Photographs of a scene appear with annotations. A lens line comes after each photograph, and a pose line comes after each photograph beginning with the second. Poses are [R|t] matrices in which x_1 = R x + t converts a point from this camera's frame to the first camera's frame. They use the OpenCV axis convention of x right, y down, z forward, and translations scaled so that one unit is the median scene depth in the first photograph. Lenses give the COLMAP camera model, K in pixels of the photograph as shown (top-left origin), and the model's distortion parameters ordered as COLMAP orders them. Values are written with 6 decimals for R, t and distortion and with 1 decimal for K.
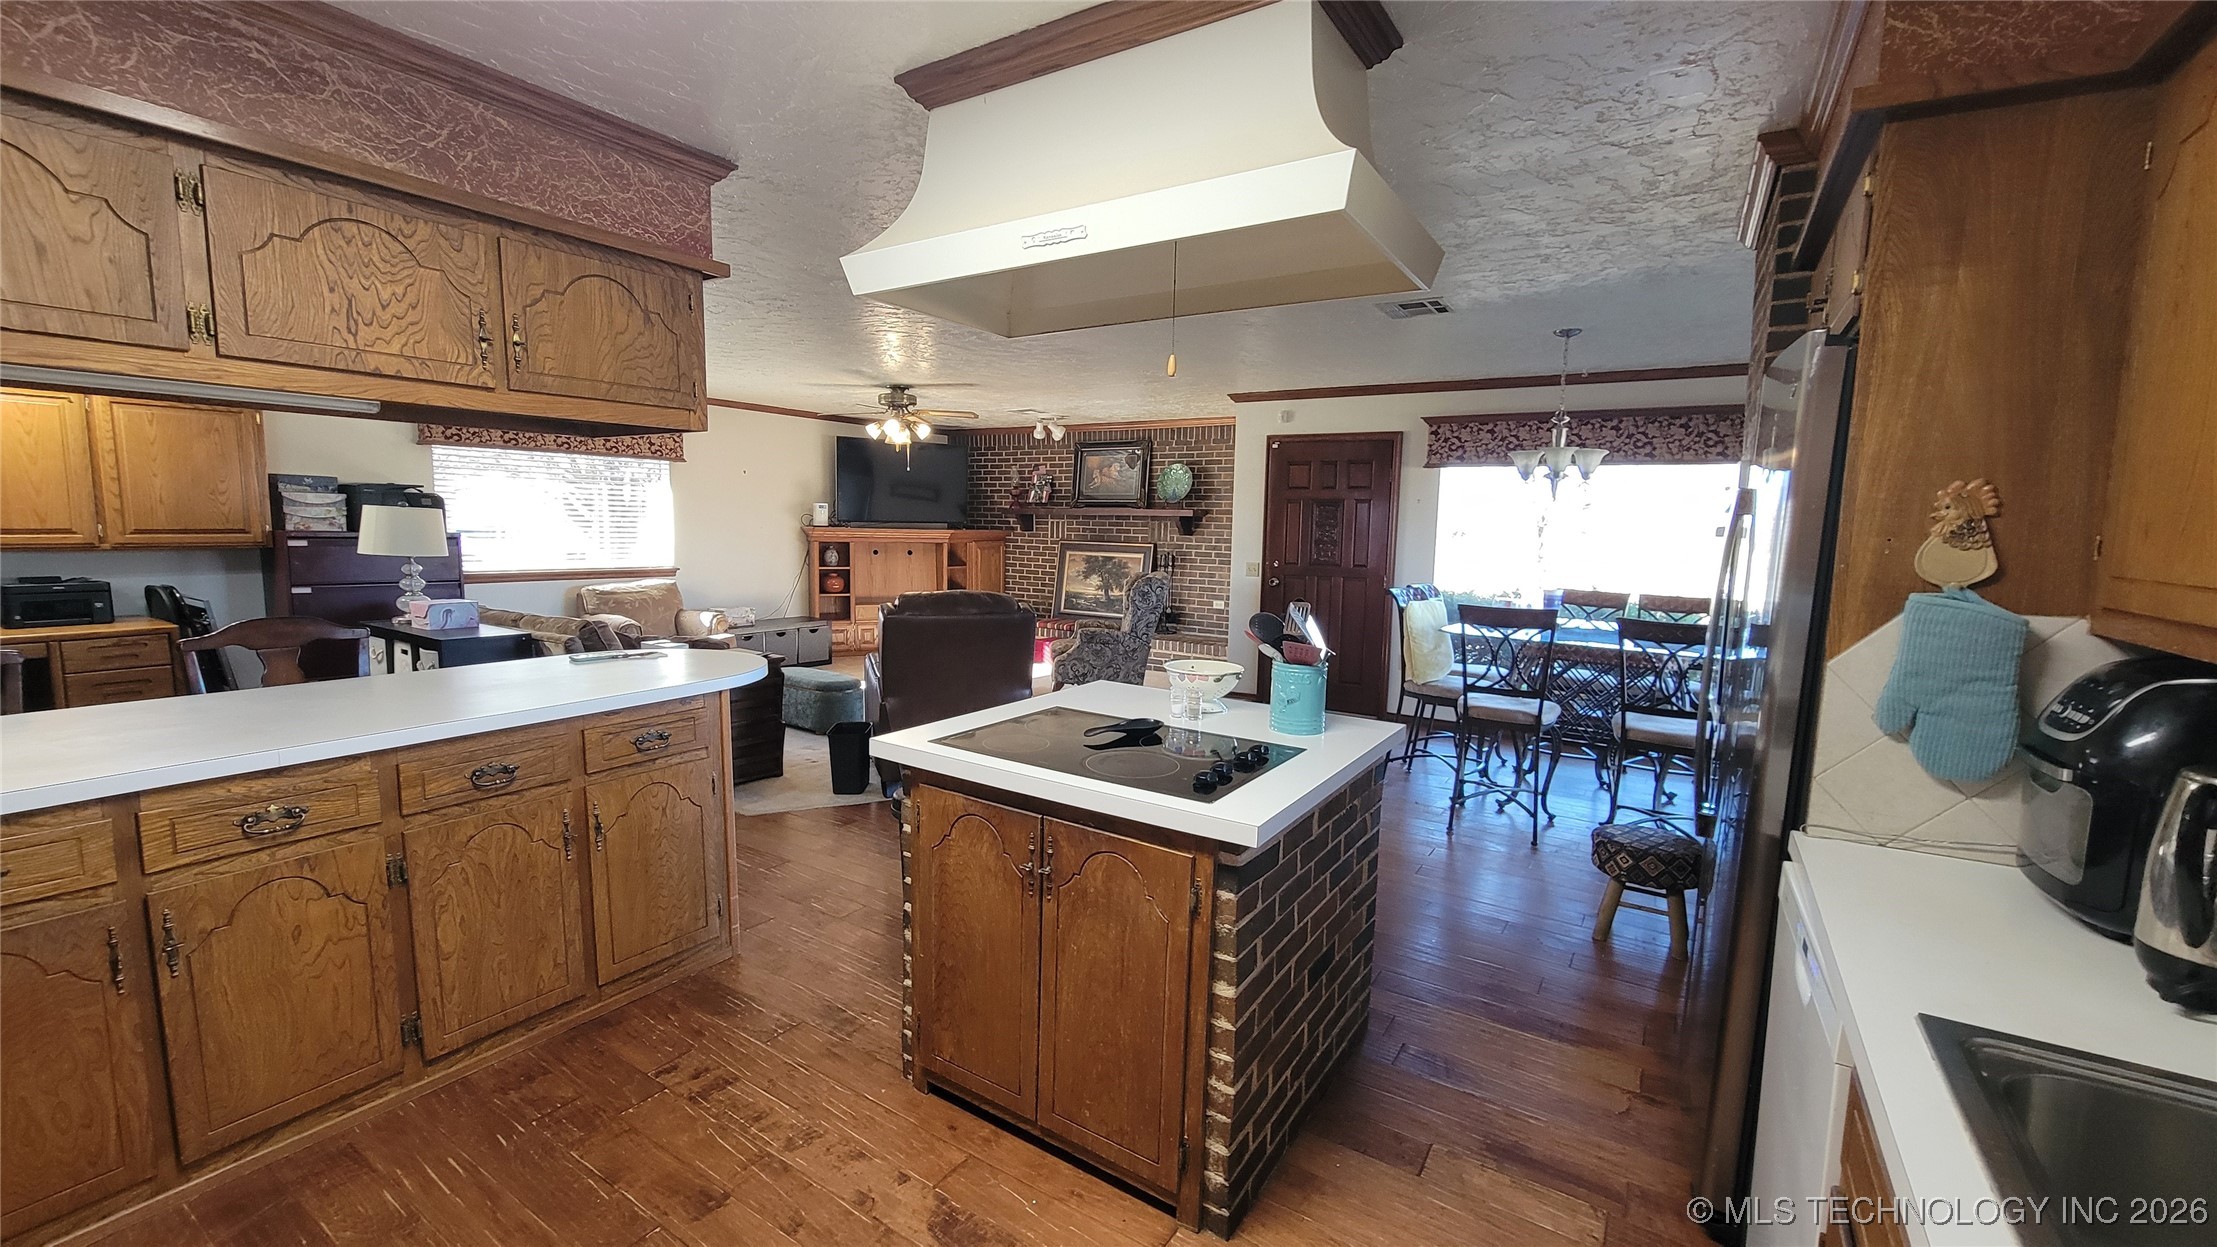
lens RADIAL K [[906.6, 0, 1109.1], [0, 906.6, 631.5], [0, 0, 1]] dist [0.003090, -0.000155]
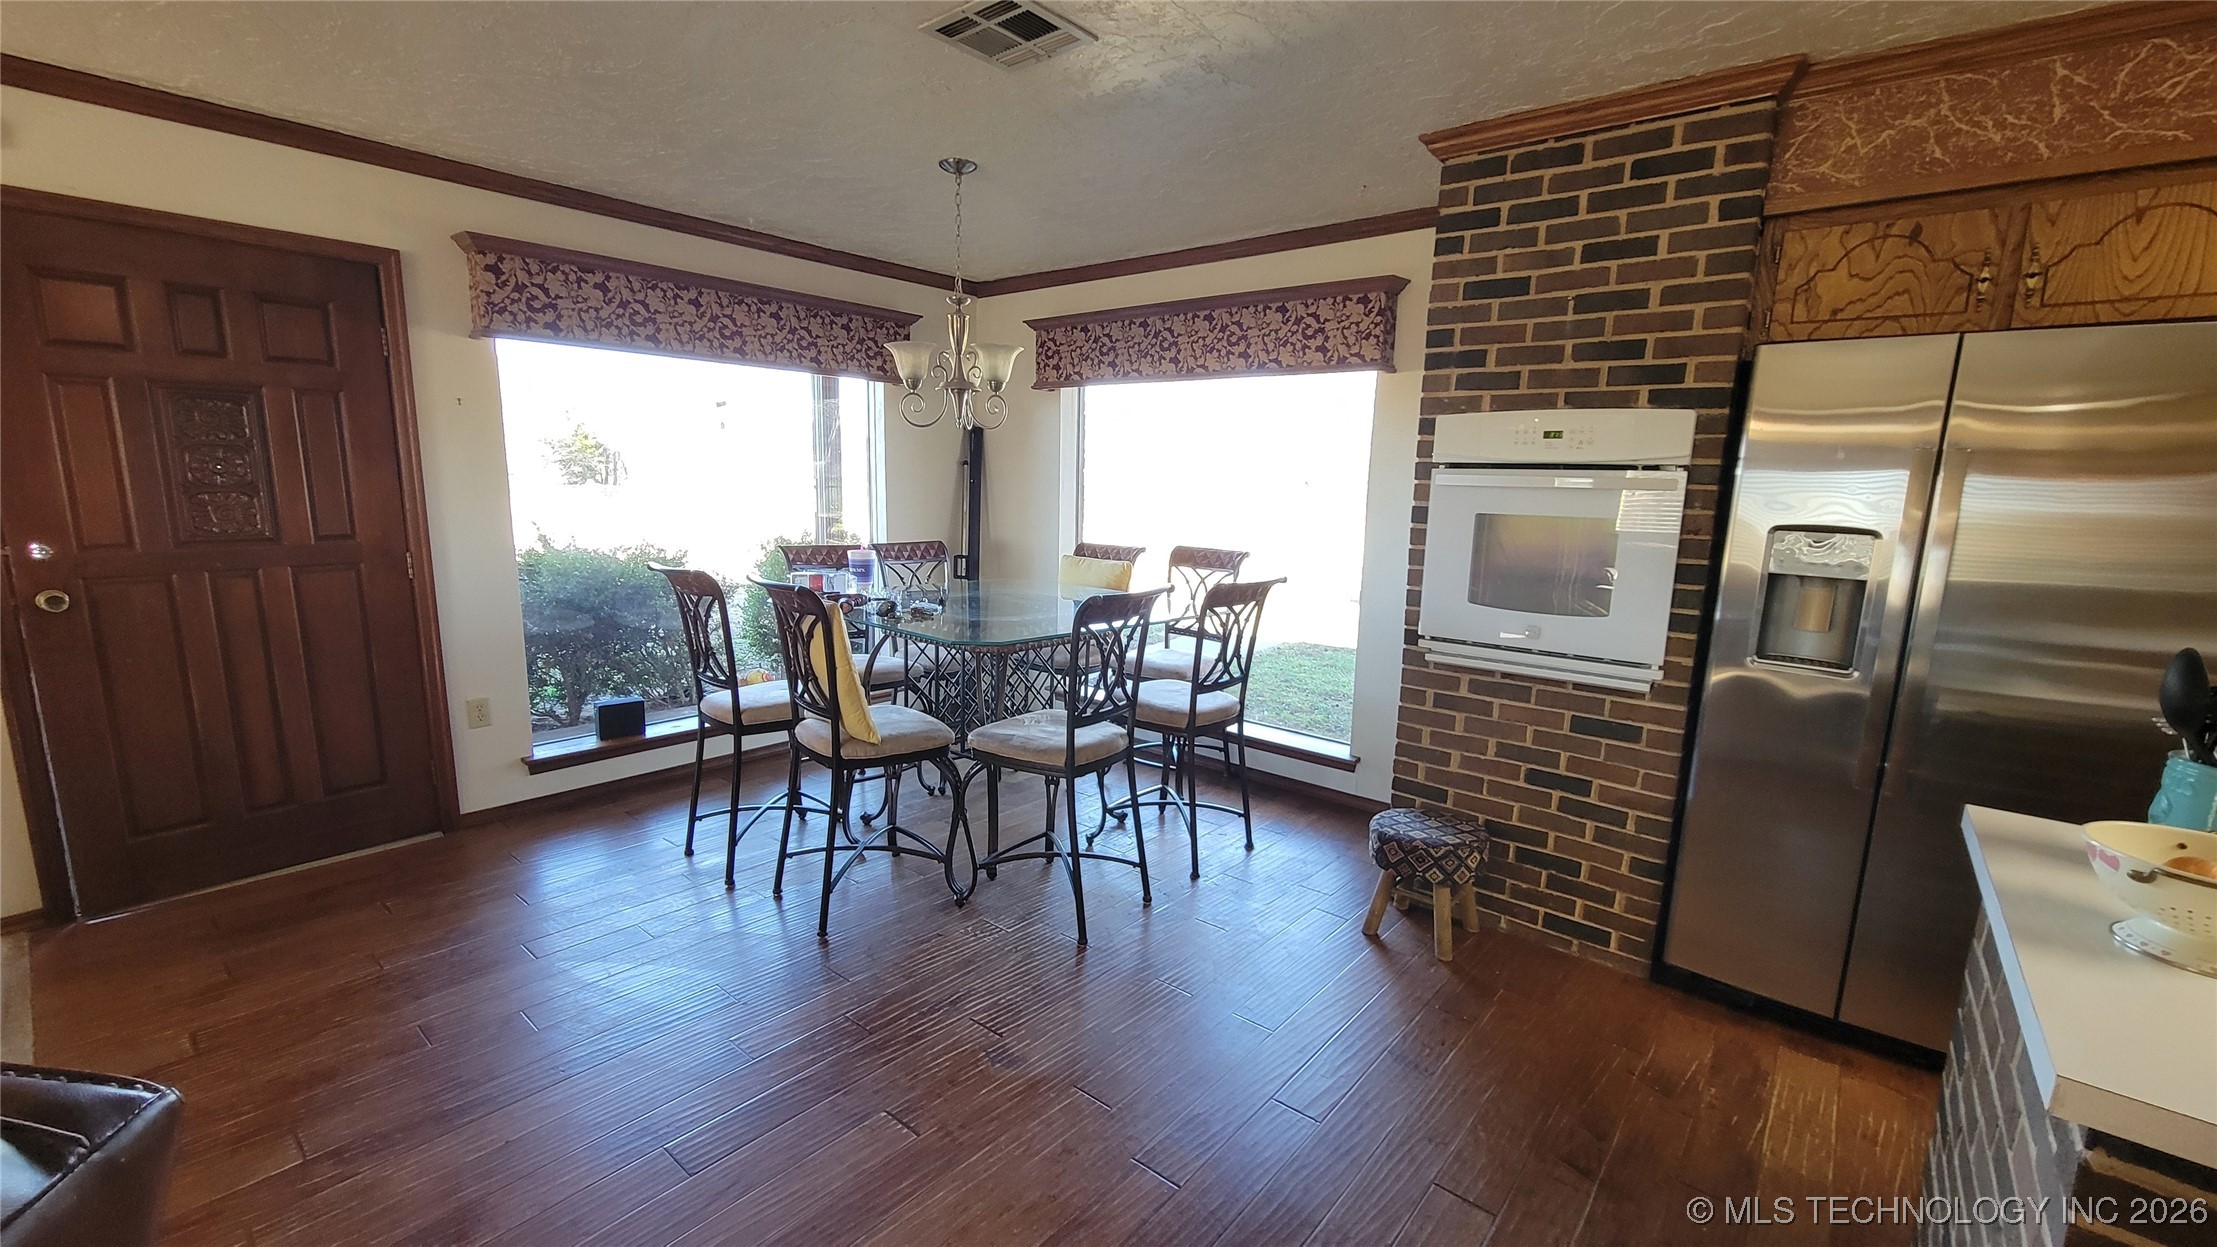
lens RADIAL K [[906.6, 0, 1105.9], [0, 906.6, 629.1], [0, 0, 1]] dist [0.003090, -0.000155]
pose [[0.118593, -0.195692, 0.973468, -0.132570], [0.095162, 0.978114, 0.185033, -0.073697], [-0.988372, 0.070694, 0.134619, 0.549129]]
